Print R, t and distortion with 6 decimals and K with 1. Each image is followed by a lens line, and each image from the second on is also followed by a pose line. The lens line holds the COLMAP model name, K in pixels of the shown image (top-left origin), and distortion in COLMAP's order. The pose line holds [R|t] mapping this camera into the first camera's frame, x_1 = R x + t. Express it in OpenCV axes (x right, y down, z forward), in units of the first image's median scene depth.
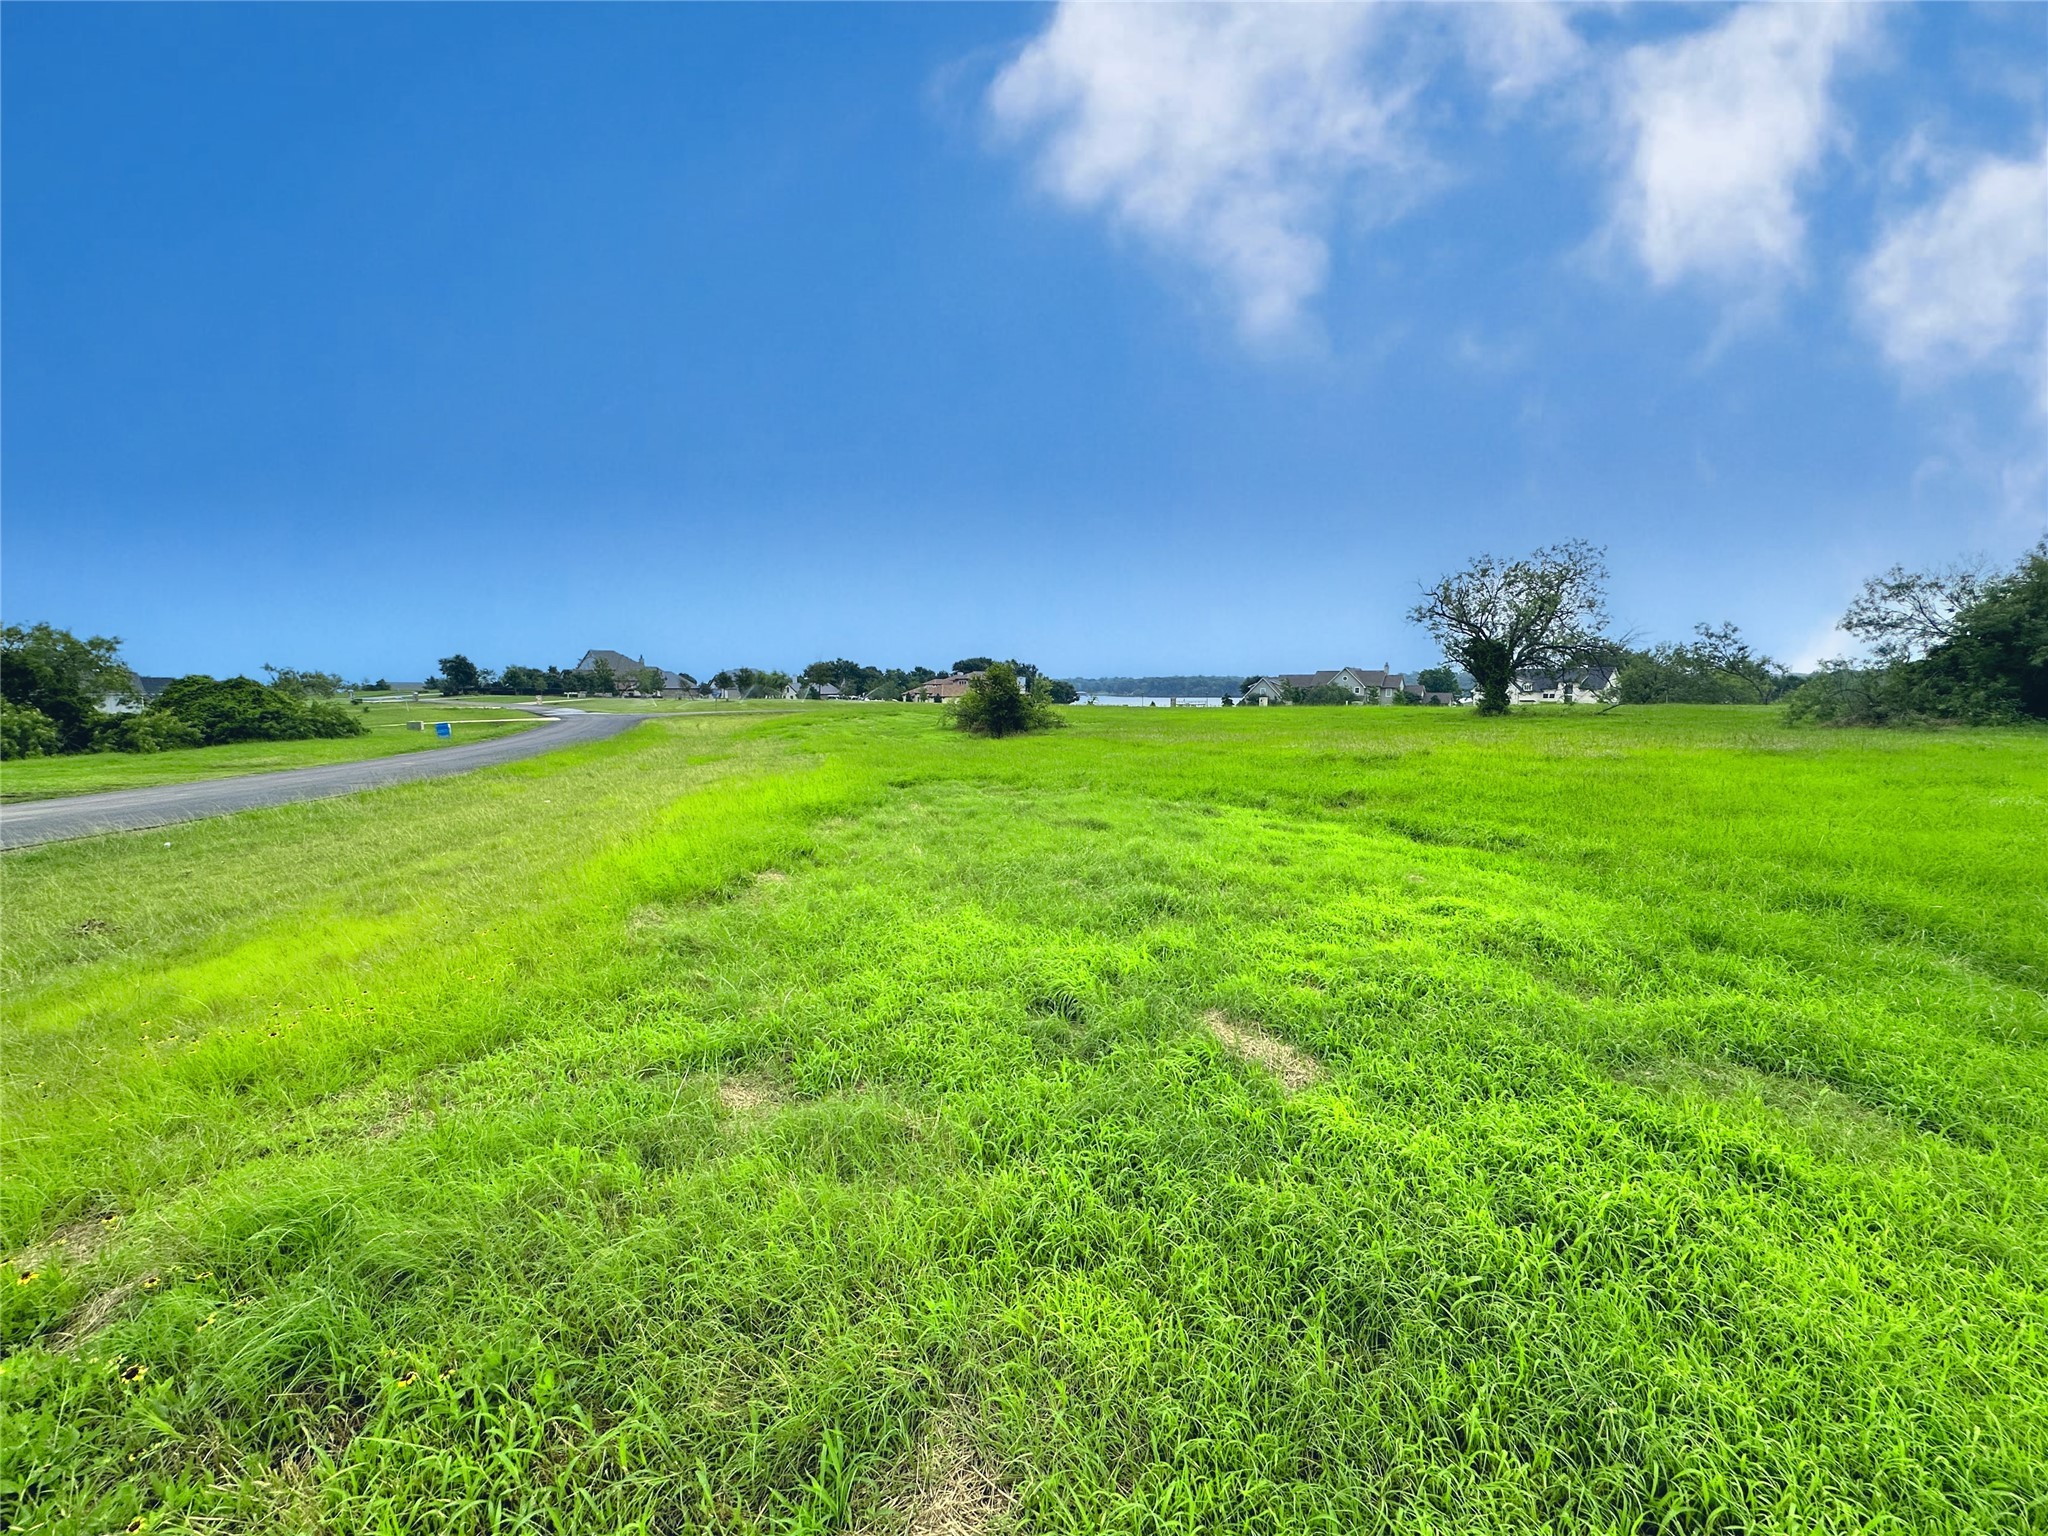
lens RADIAL K [[815.5, 0, 1024.0], [0, 815.5, 768.0], [0, 0, 1]] dist [-0.002246, 0.000299]
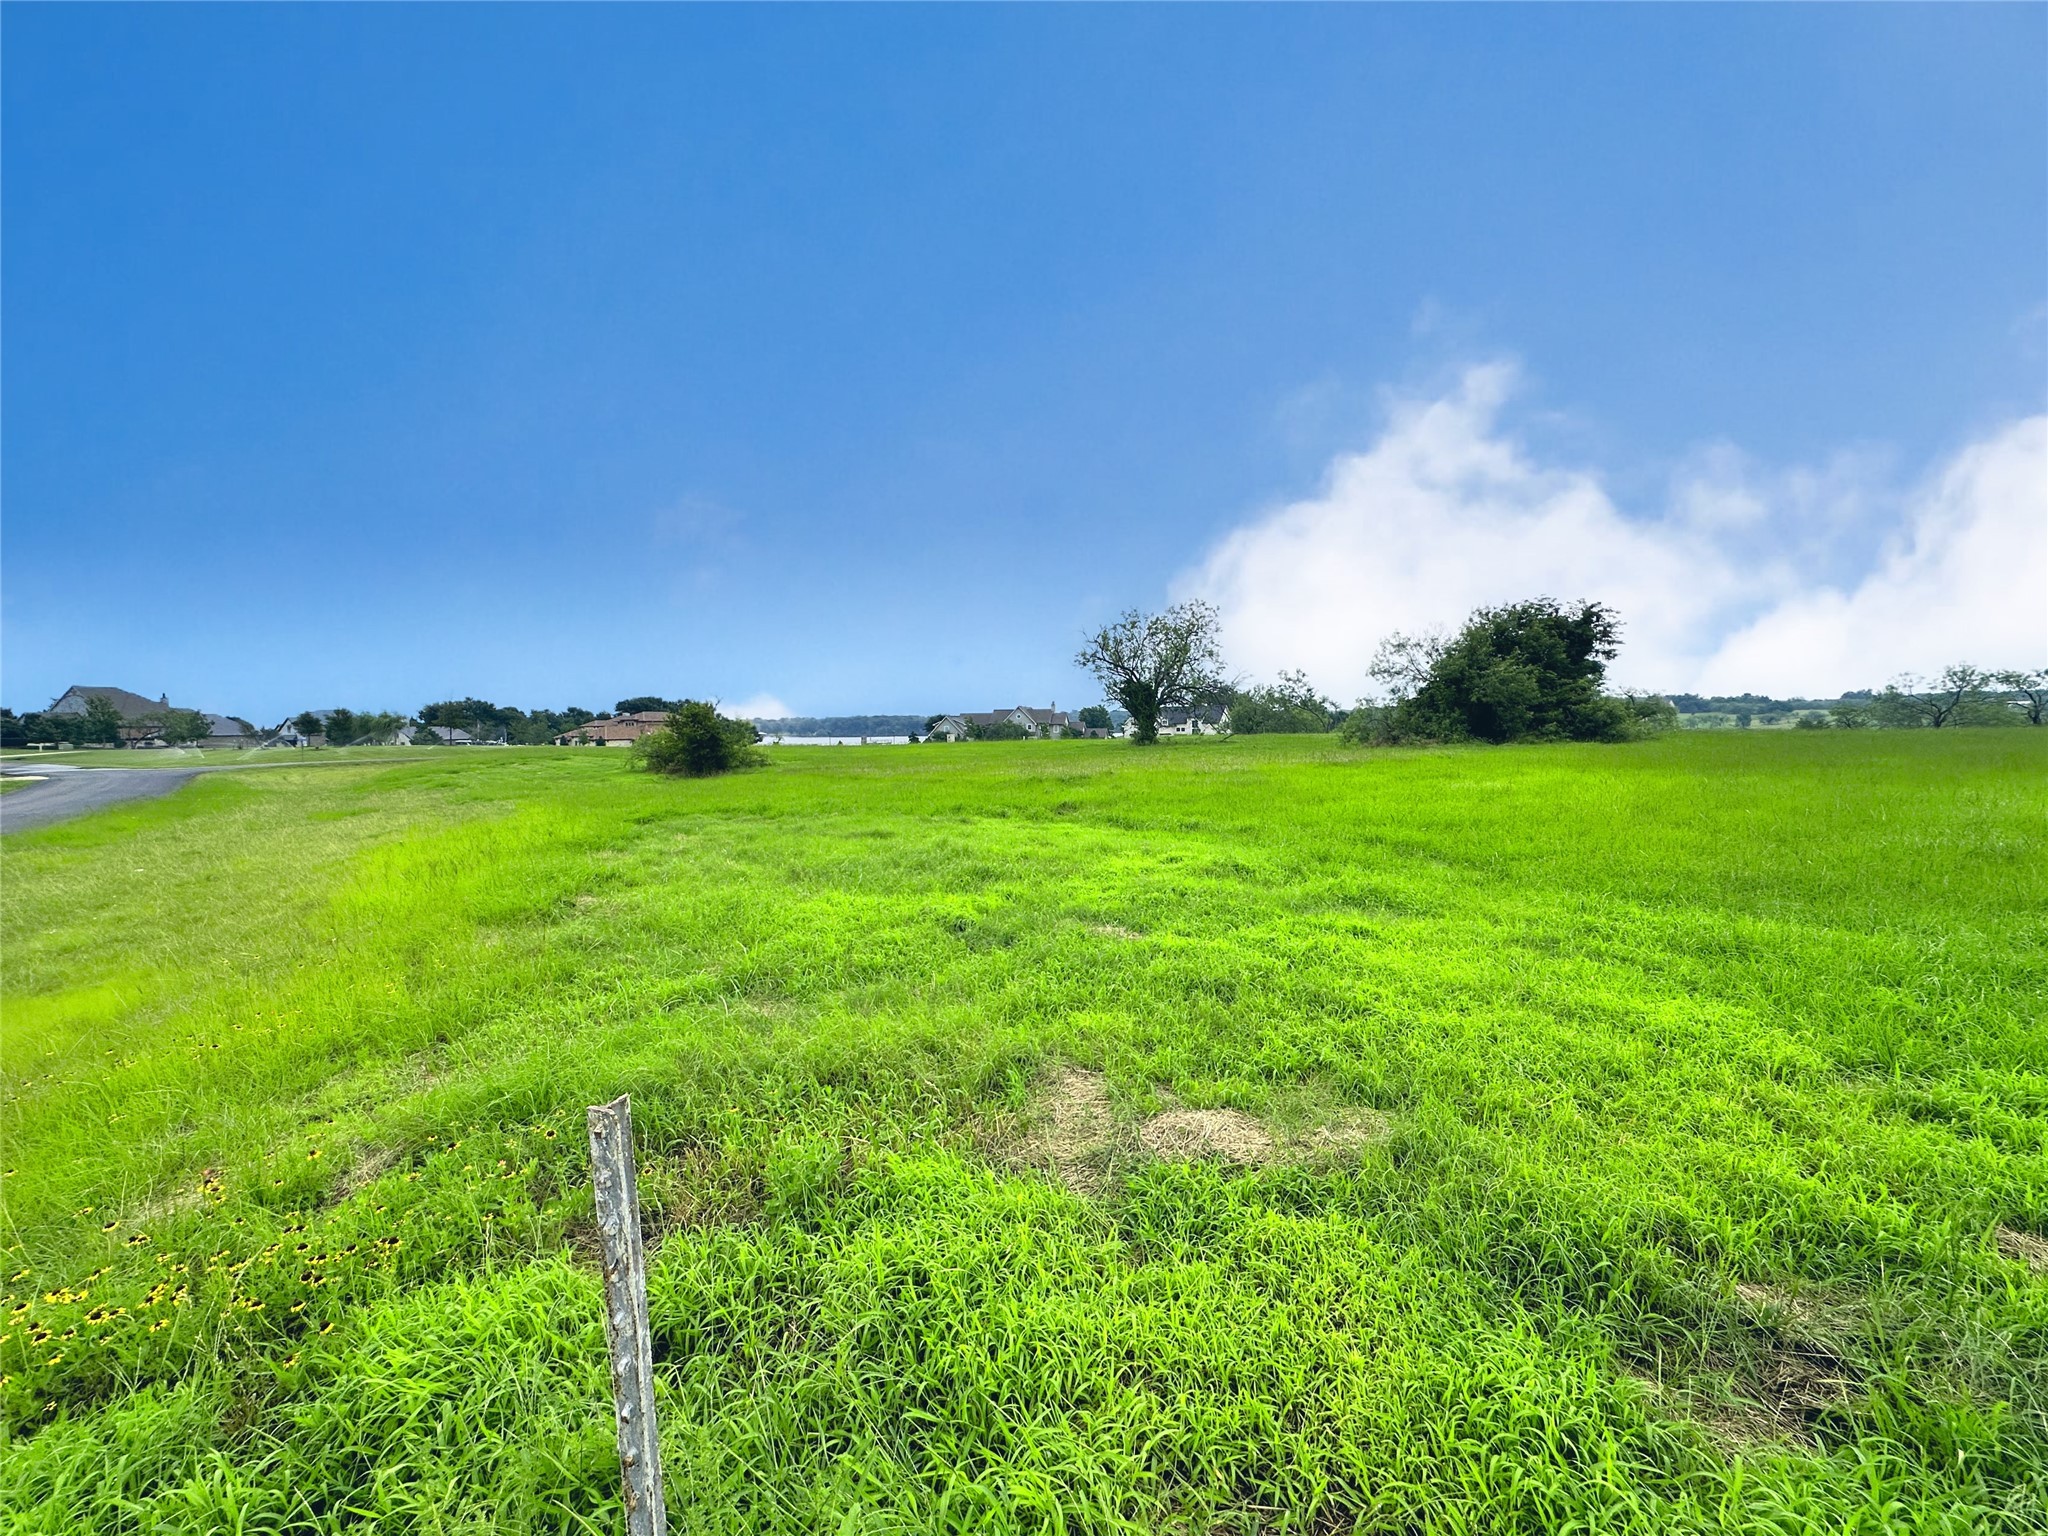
lens RADIAL K [[815.5, 0, 1024.0], [0, 815.5, 768.0], [0, 0, 1]] dist [-0.002246, 0.000299]
pose [[0.927473, -0.031441, 0.372565, -0.031041], [0.049365, 0.998032, -0.038666, 0.006158], [-0.370616, 0.054253, 0.927200, -0.029829]]
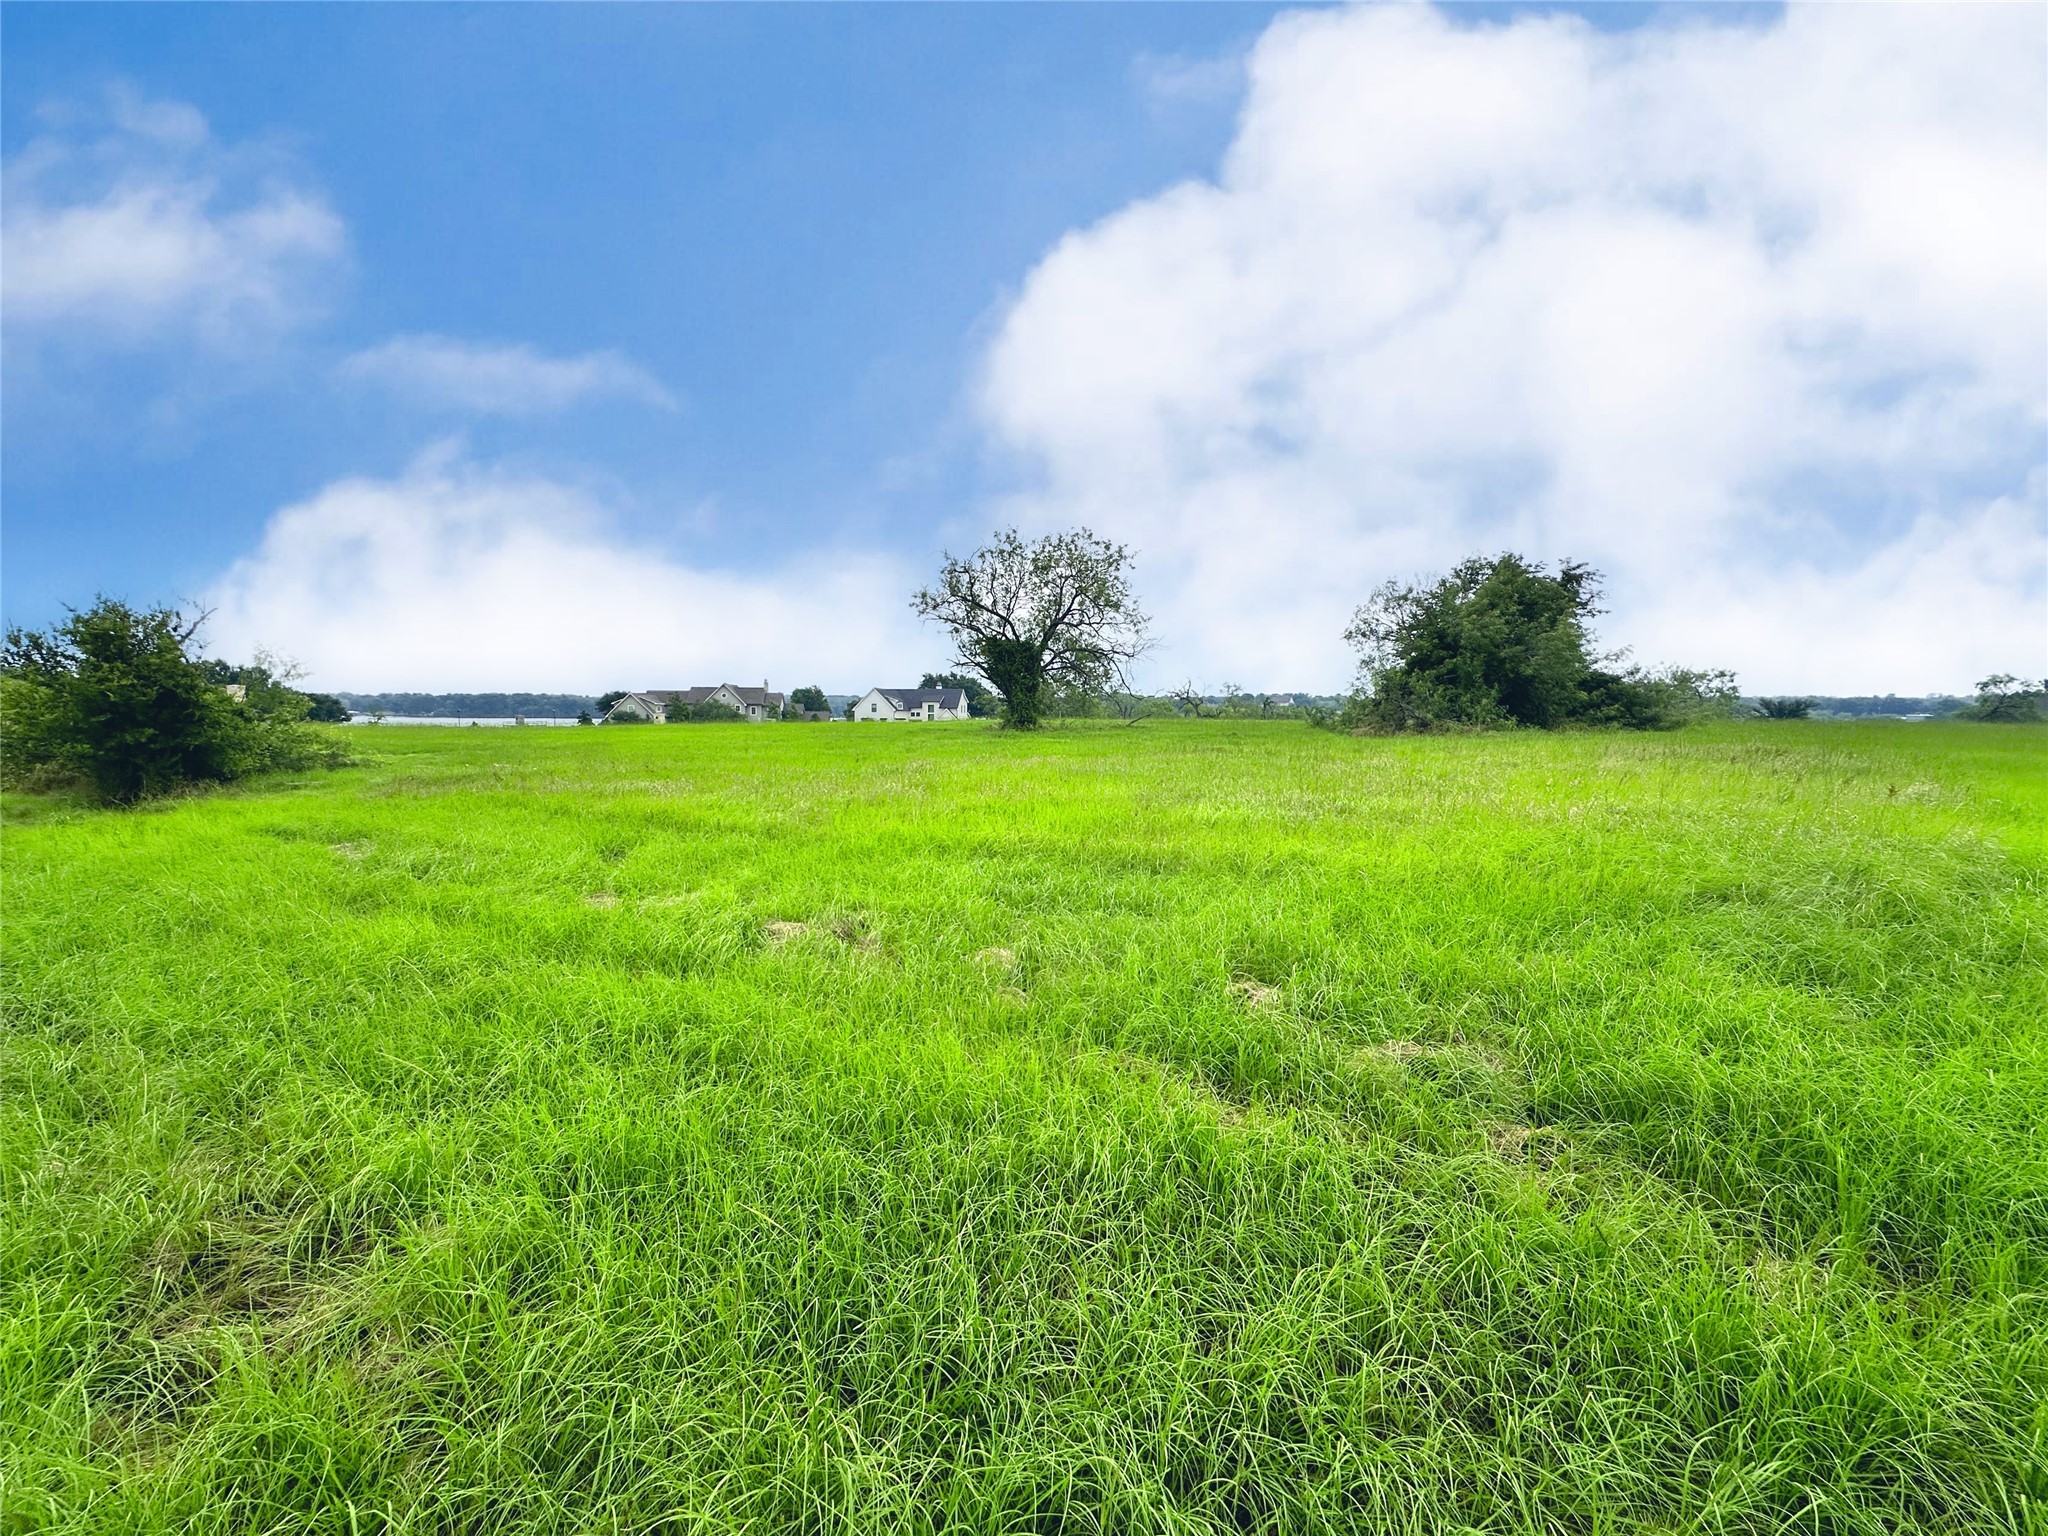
lens RADIAL K [[815.5, 0, 1024.0], [0, 815.5, 768.0], [0, 0, 1]] dist [-0.002246, 0.000299]
pose [[0.724262, -0.043849, 0.688129, 0.008889], [0.061342, 0.998116, -0.000961, -0.025648], [-0.686791, 0.042907, 0.725588, 0.410254]]
